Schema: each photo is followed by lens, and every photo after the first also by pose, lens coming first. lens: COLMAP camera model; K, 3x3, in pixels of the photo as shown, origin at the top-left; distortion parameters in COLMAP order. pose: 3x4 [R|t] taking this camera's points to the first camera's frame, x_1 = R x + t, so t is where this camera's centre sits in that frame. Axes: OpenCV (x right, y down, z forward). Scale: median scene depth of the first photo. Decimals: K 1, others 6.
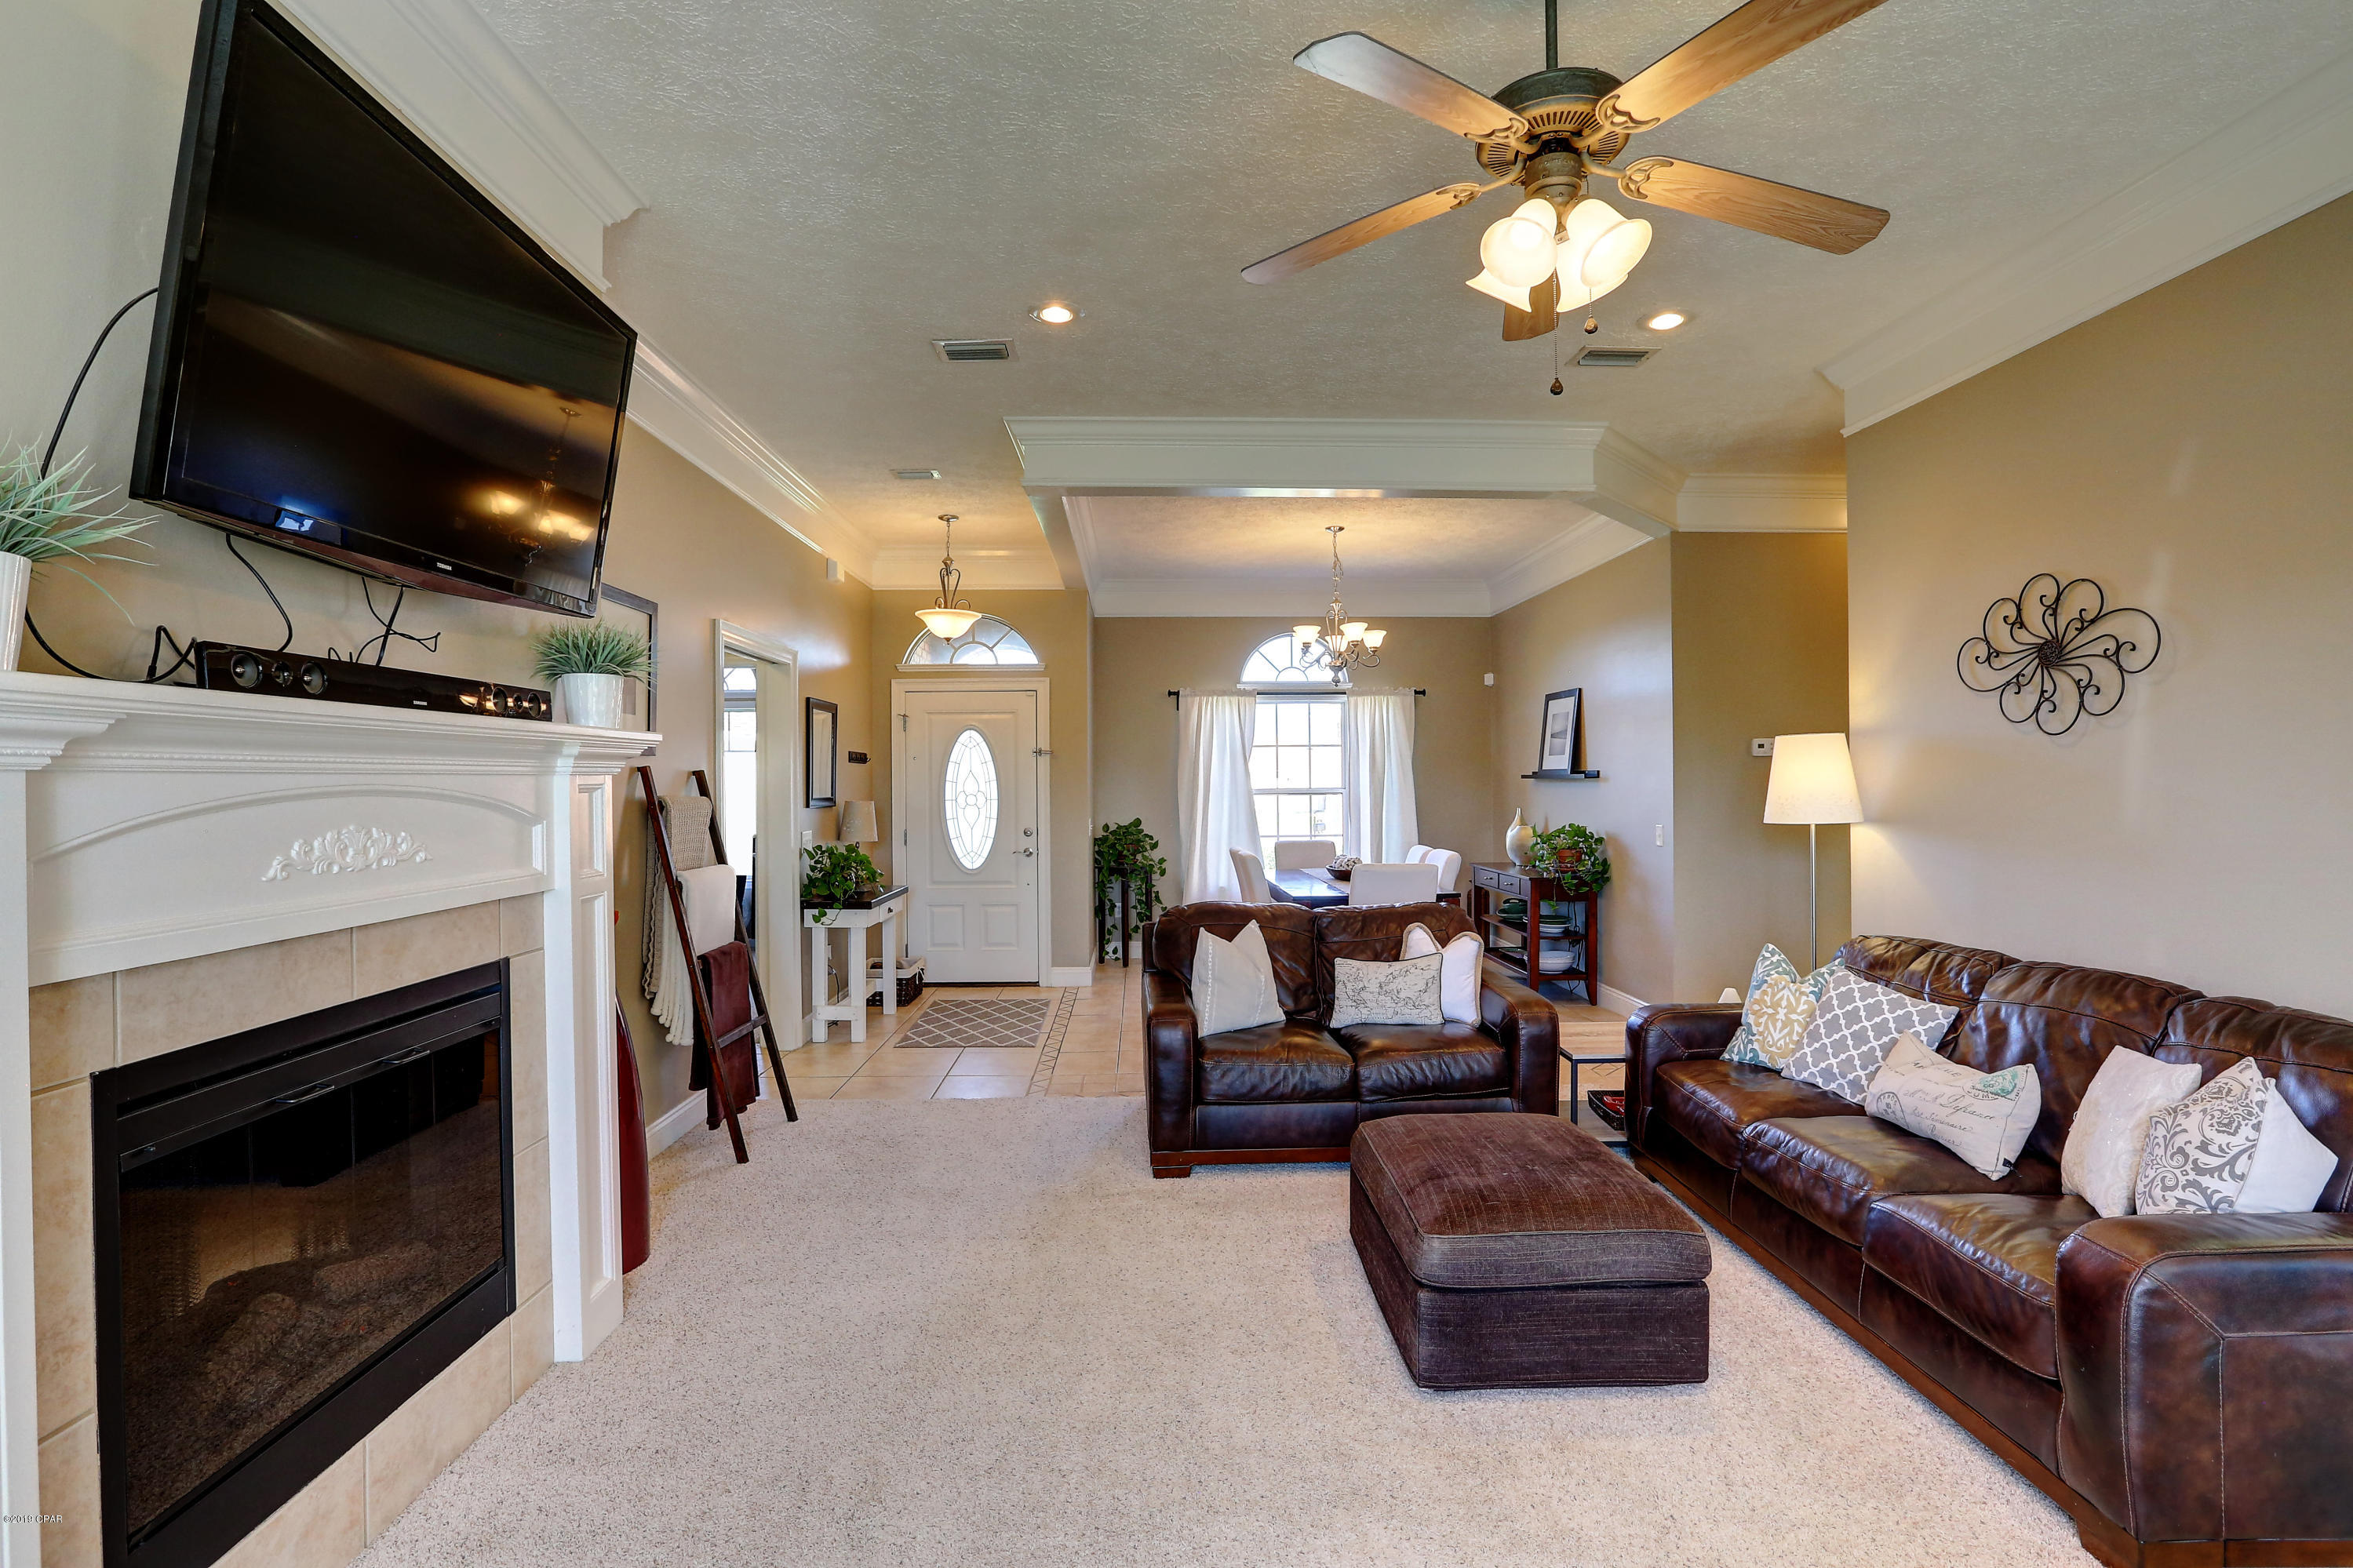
lens RADIAL K [[1085.8, 0, 1188.7], [0, 1085.8, 783.7], [0, 0, 1]] dist [-0.021802, 0.002954]
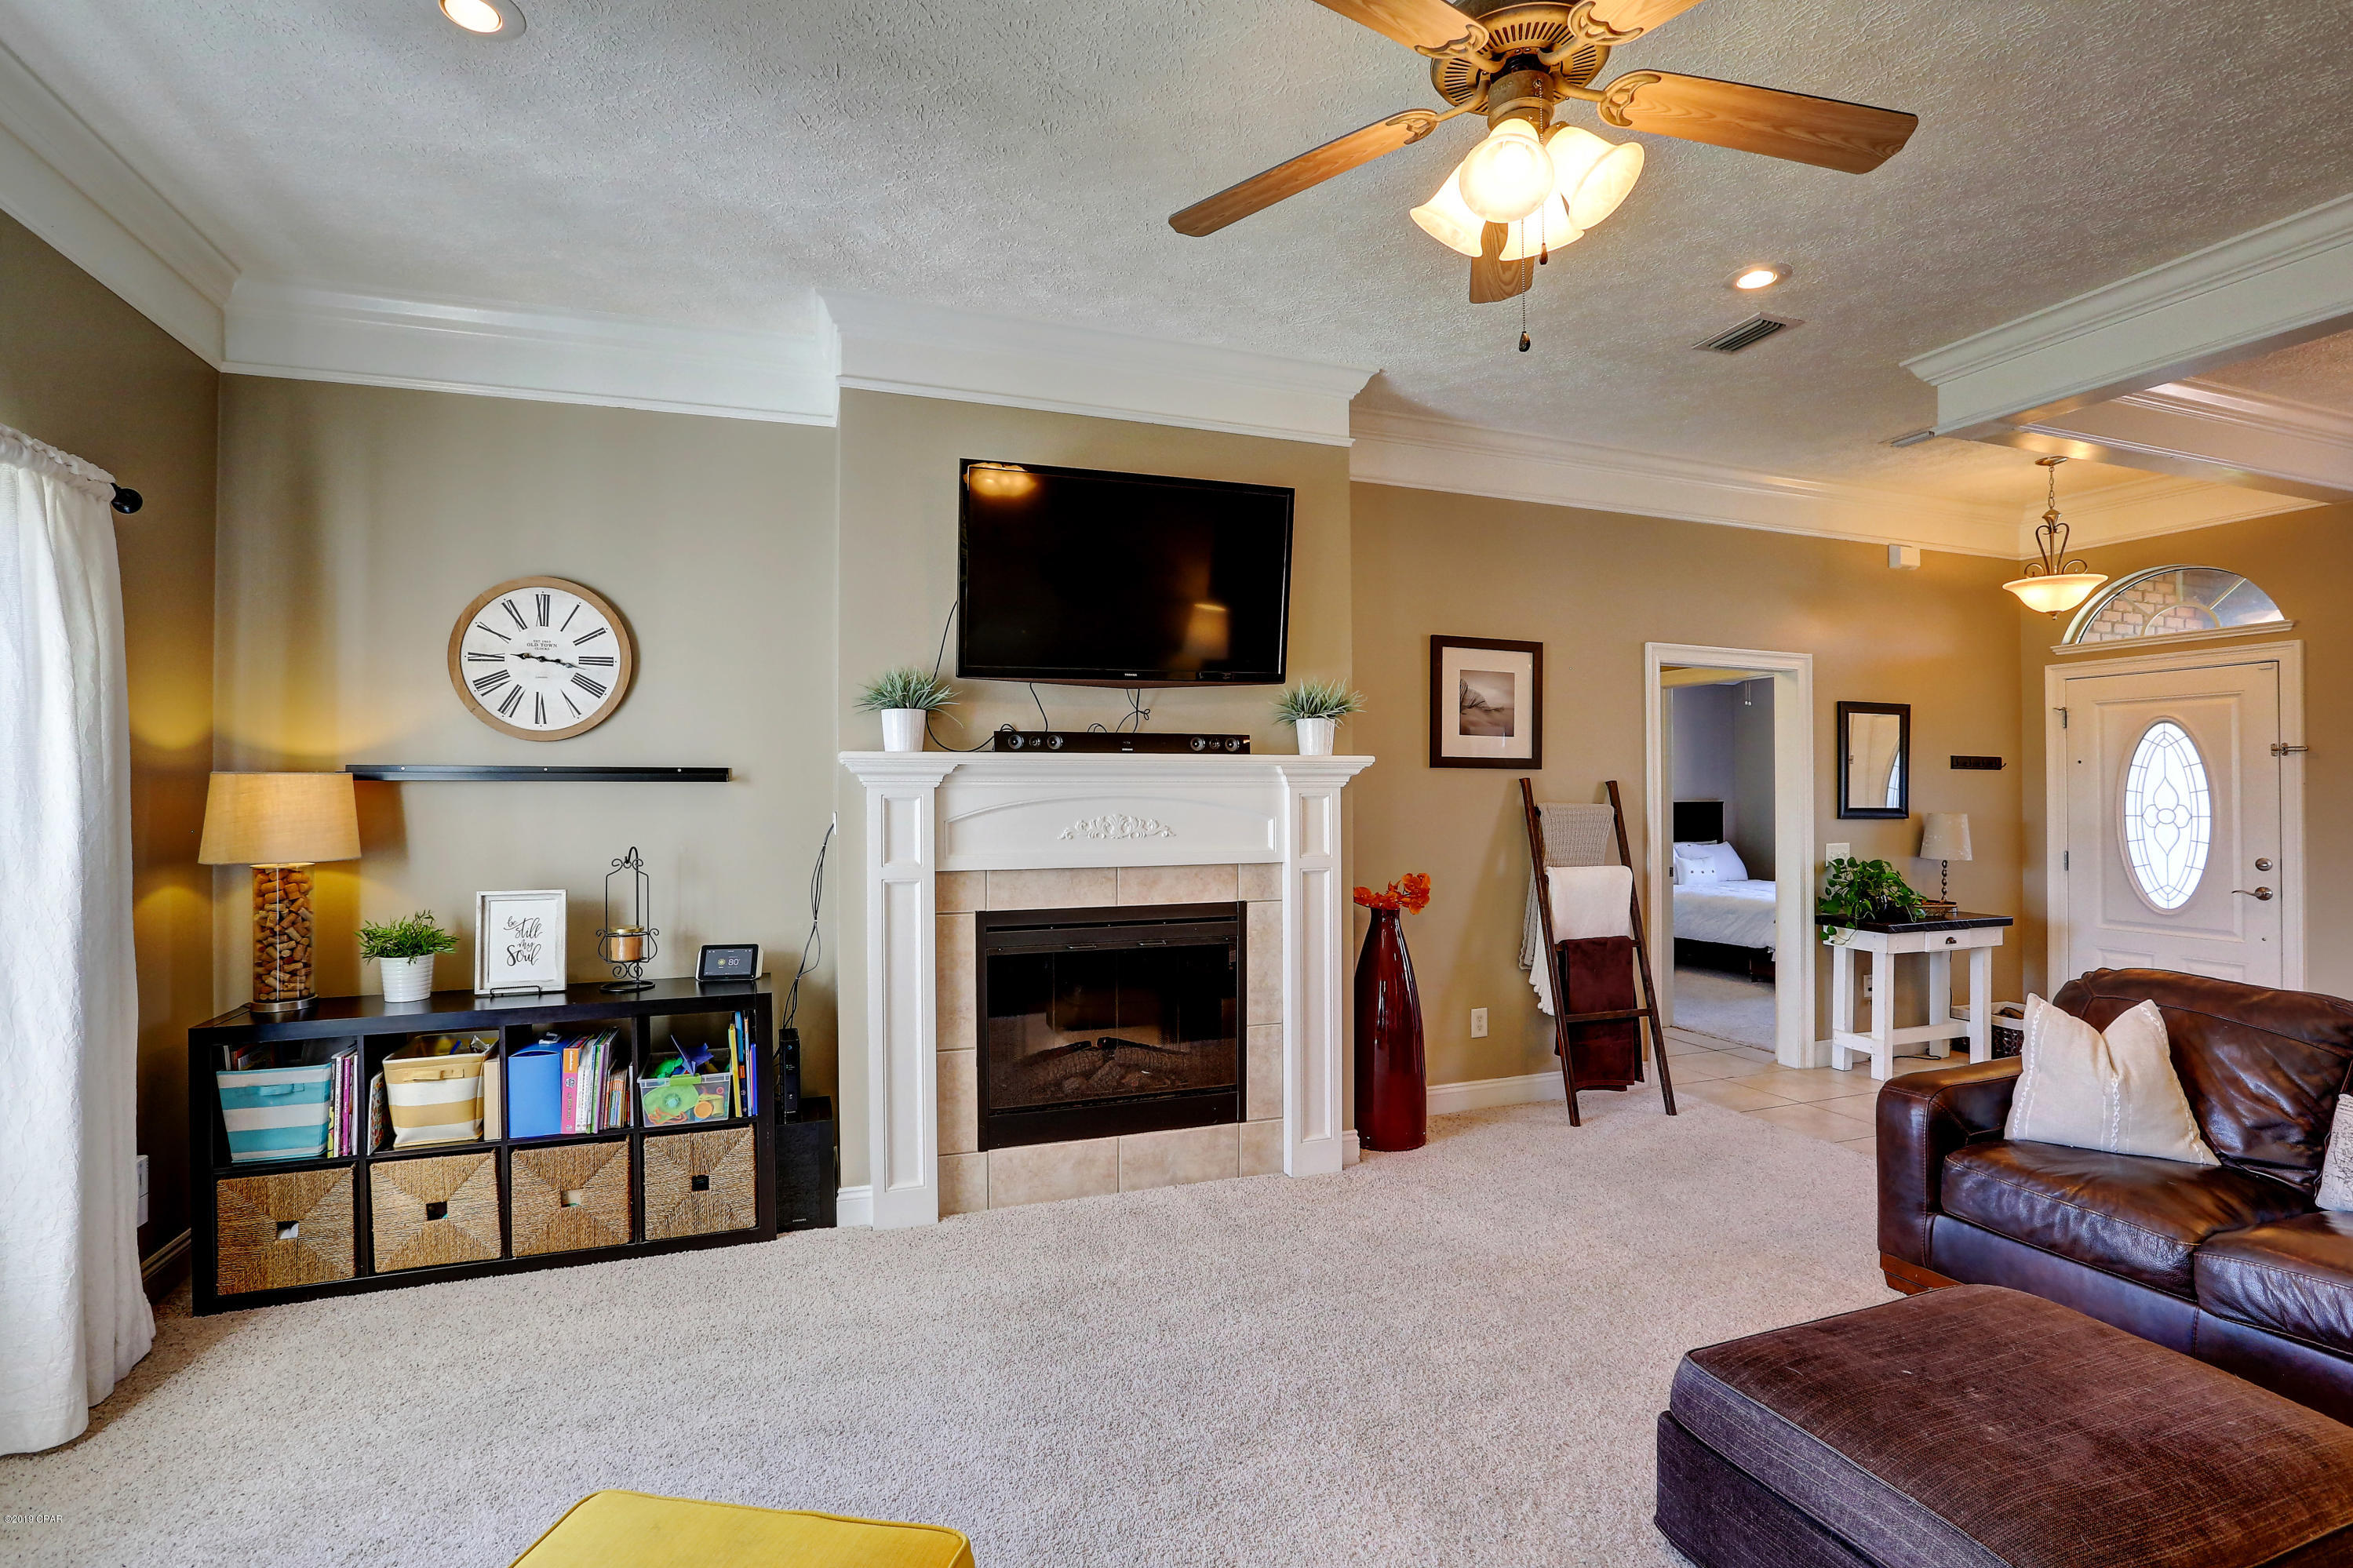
lens RADIAL K [[1085.8, 0, 1177.0], [0, 1085.8, 783.1], [0, 0, 1]] dist [-0.021802, 0.002954]
pose [[0.317310, -0.004644, -0.948310, 0.470648], [-0.002984, 0.999978, -0.005895, -0.002740], [0.948317, 0.004700, 0.317289, 0.207180]]
